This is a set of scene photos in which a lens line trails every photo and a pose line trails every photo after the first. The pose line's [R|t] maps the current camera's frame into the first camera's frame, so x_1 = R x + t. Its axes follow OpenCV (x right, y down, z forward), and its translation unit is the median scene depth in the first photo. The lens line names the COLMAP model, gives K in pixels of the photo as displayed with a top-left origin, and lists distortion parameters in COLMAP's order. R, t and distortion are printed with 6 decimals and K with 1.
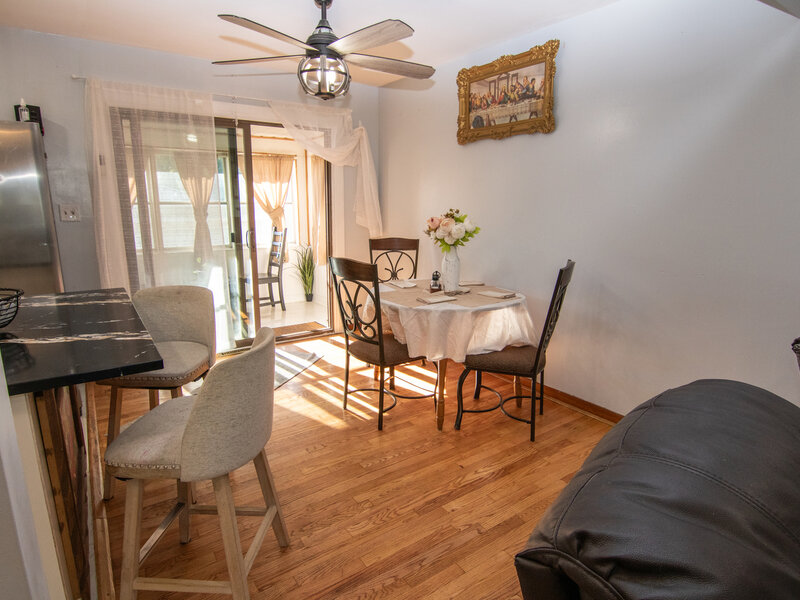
lens RADIAL K [[455.5, 0, 400.3], [0, 455.5, 301.6], [0, 0, 1]] dist [-0.002012, -0.016818]
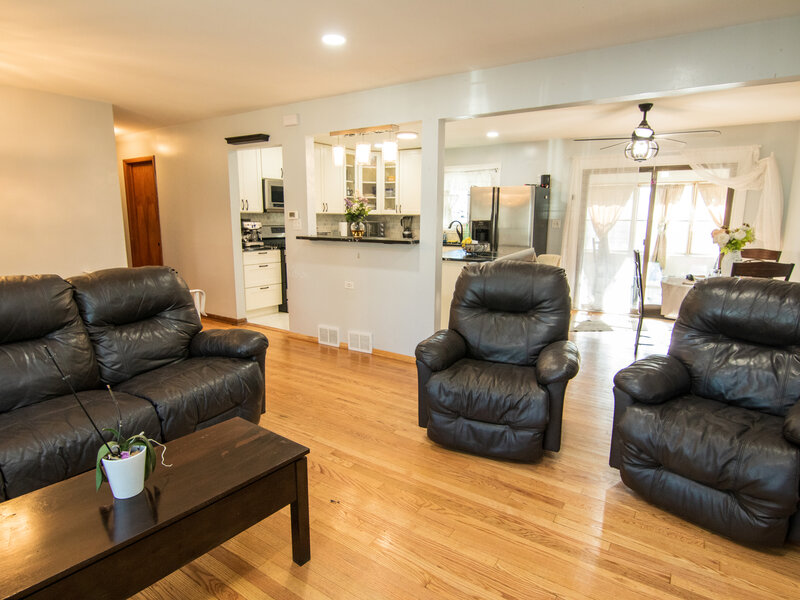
lens RADIAL K [[455.5, 0, 400.3], [0, 455.5, 301.6], [0, 0, 1]] dist [-0.002012, -0.016818]
pose [[0.352752, 0.164336, -0.921173, 0.778160], [-0.206114, 0.973923, 0.094817, 0.077778], [0.912734, 0.156420, 0.377425, -0.290979]]
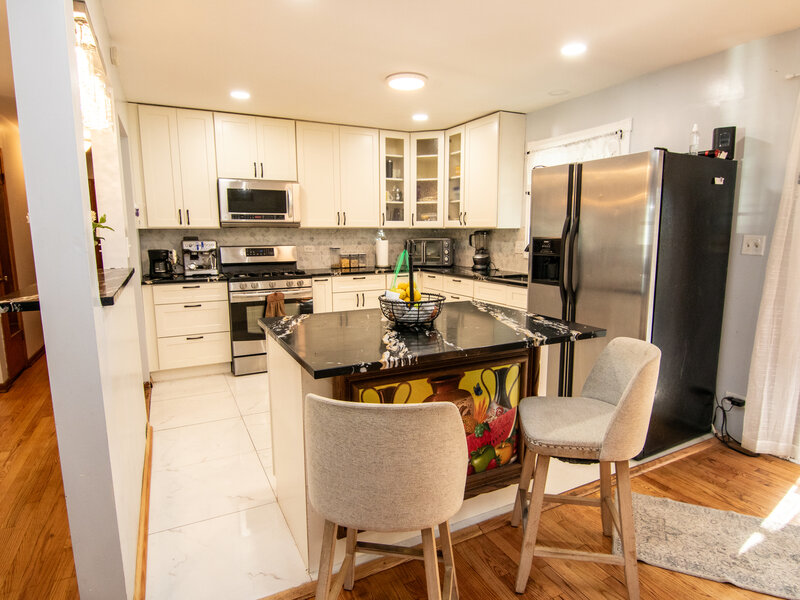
lens RADIAL K [[455.5, 0, 400.3], [0, 455.5, 301.6], [0, 0, 1]] dist [-0.002012, -0.016818]
pose [[-0.149397, 0.143759, -0.978271, 0.158283], [-0.212455, 0.961599, 0.173754, -0.081805], [0.965683, 0.233797, -0.113117, 0.389135]]
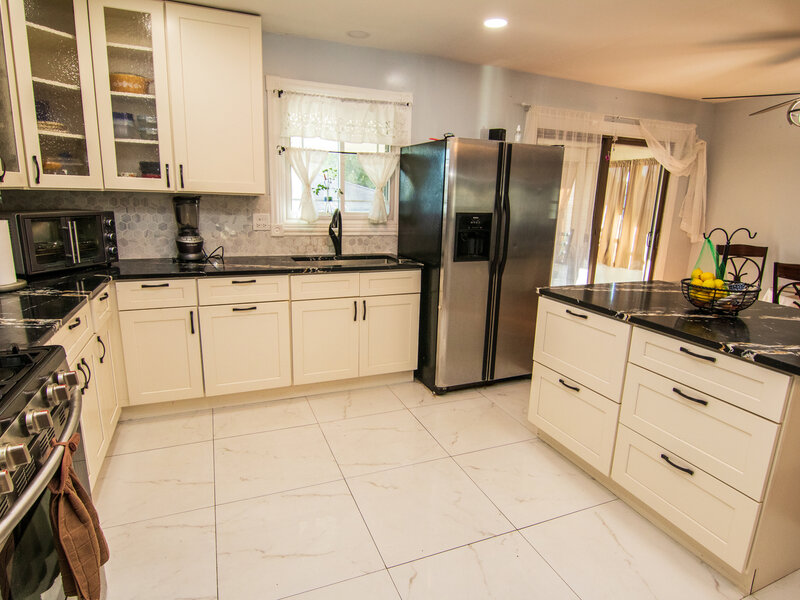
lens RADIAL K [[455.5, 0, 400.3], [0, 455.5, 301.6], [0, 0, 1]] dist [-0.002012, -0.016818]
pose [[0.973598, 0.070734, -0.217033, -0.561400], [-0.069142, 0.997495, 0.014929, 0.034538], [0.217546, 0.000471, 0.976050, -0.222840]]
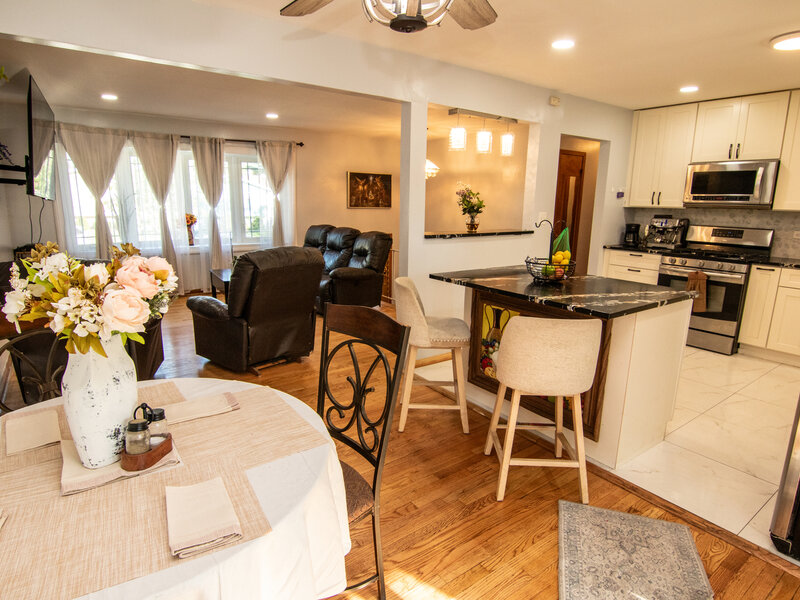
lens RADIAL K [[455.5, 0, 400.3], [0, 455.5, 301.6], [0, 0, 1]] dist [-0.002012, -0.016818]
pose [[-0.999667, -0.022387, -0.012863, -0.094717], [-0.025722, 0.906621, 0.421161, -0.230676], [0.002233, 0.421351, -0.906895, 0.994155]]
